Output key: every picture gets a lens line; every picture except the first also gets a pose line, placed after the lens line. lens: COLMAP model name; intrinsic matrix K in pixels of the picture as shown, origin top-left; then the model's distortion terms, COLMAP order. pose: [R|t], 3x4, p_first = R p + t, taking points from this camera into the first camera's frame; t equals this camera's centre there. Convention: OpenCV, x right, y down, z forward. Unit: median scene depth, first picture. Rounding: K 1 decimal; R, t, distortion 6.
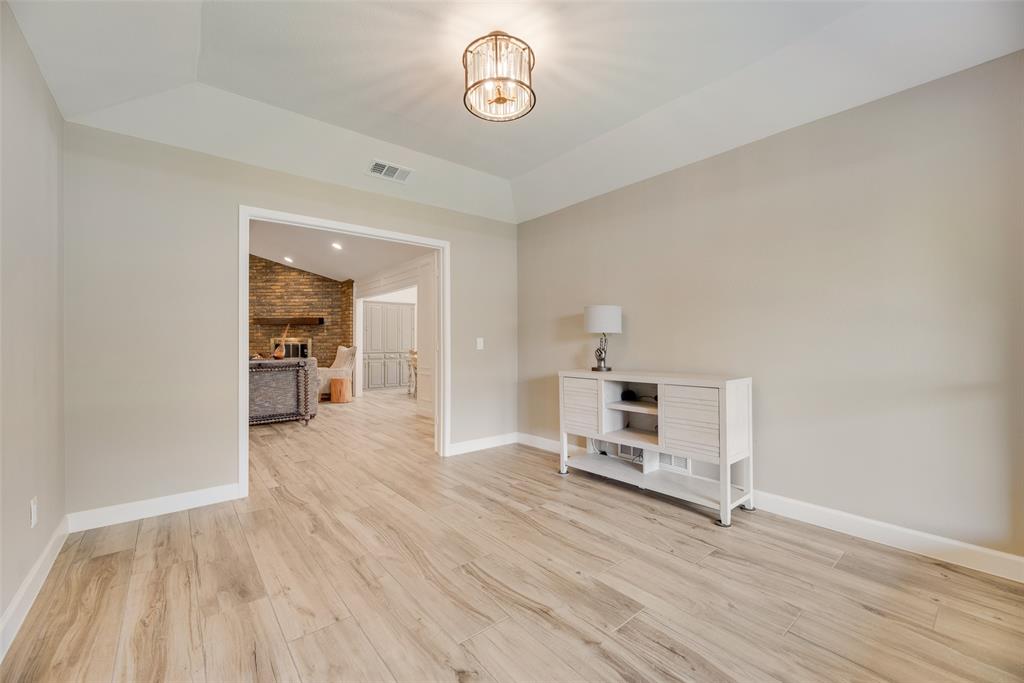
lens RADIAL K [[419.7, 0, 518.8], [0, 419.7, 344.4], [0, 0, 1]] dist [0.000950, 0.000066]
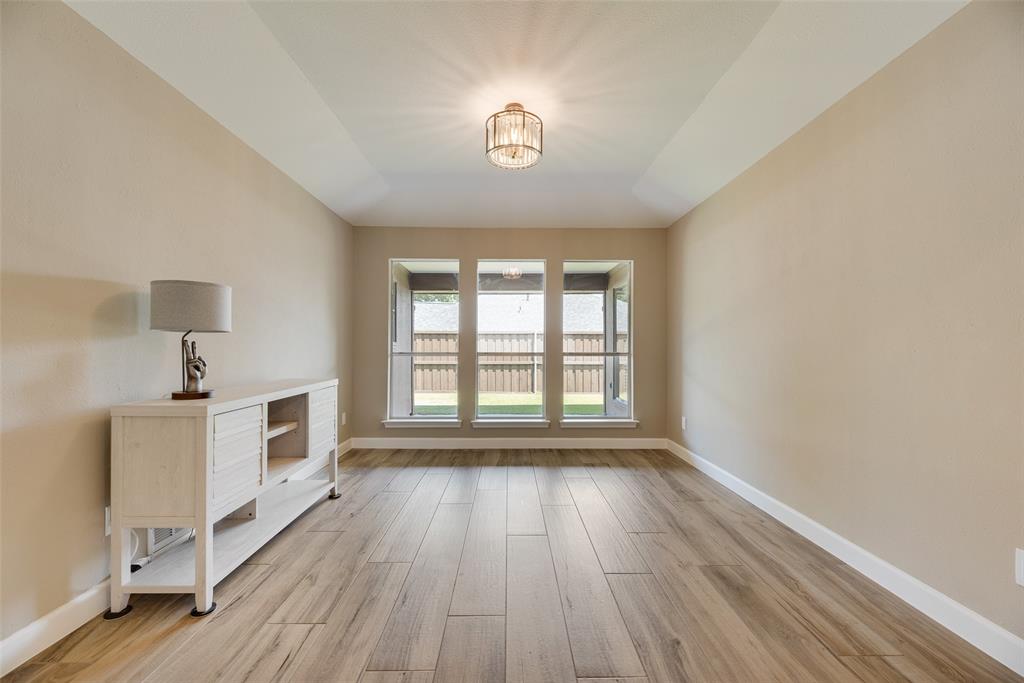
lens RADIAL K [[419.7, 0, 513.5], [0, 419.7, 342.3], [0, 0, 1]] dist [0.000950, 0.000066]
pose [[-0.774901, 0.012181, 0.631965, -0.839463], [0.005271, 0.999904, -0.012809, -0.001828], [-0.632061, -0.006595, -0.774891, 1.965897]]
